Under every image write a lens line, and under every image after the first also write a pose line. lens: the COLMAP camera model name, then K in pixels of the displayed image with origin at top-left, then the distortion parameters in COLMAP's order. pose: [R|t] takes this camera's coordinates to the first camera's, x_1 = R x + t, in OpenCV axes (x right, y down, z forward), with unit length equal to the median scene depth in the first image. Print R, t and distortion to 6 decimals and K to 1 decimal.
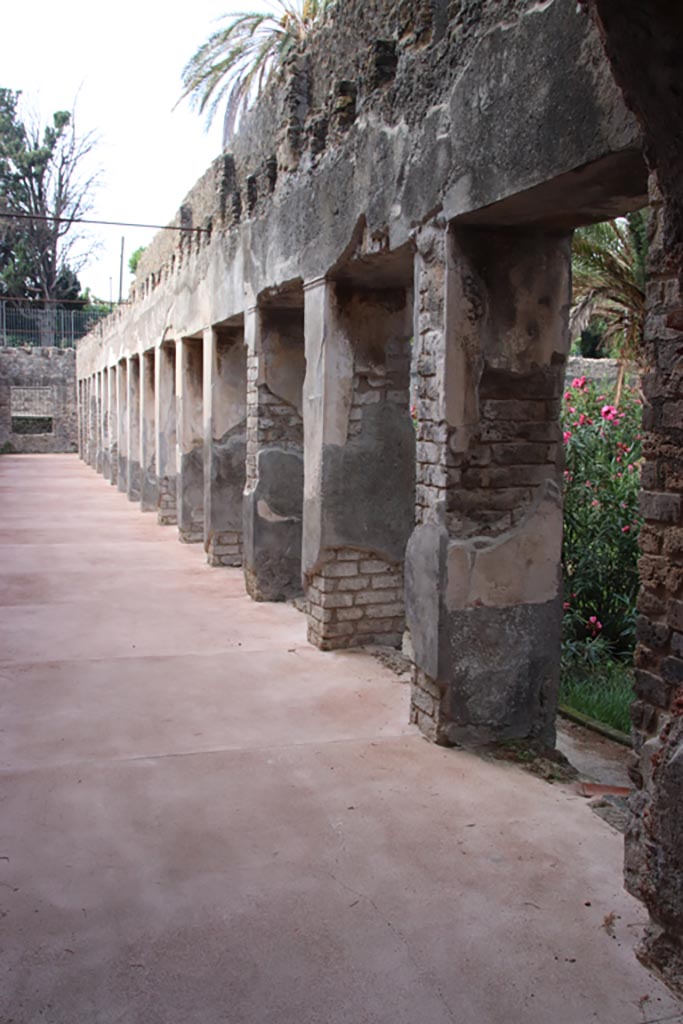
lens RADIAL K [[920.5, 0, 341.5], [0, 920.5, 512.0], [0, 0, 1]] dist [-0.126548, 0.225797]
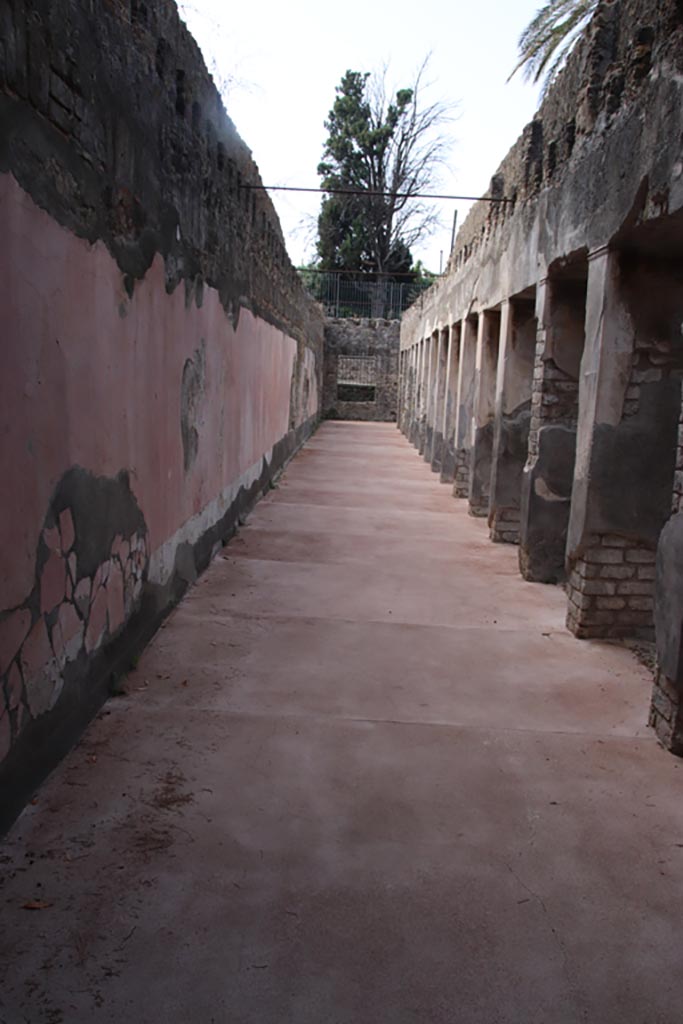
lens RADIAL K [[920.5, 0, 341.5], [0, 920.5, 512.0], [0, 0, 1]] dist [-0.126548, 0.225797]
pose [[0.937326, 0.079360, -0.339296, 0.048747], [-0.070187, 0.996762, 0.039243, -0.000382], [0.341311, -0.012969, 0.939861, 0.016694]]
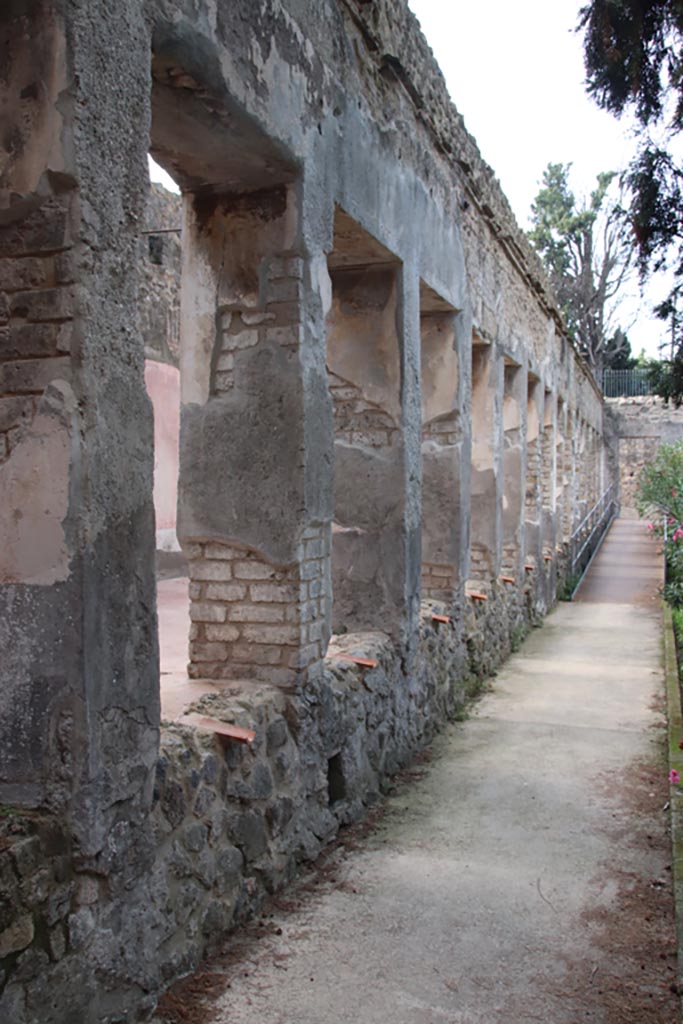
lens RADIAL K [[931.5, 0, 341.5], [0, 931.5, 512.0], [0, 0, 1]] dist [-0.062499, 0.007729]
pose [[0.780810, 0.004135, -0.624755, 0.446839], [-0.060030, 0.995848, -0.068434, 0.048373], [0.621878, 0.090938, 0.777816, 0.380944]]
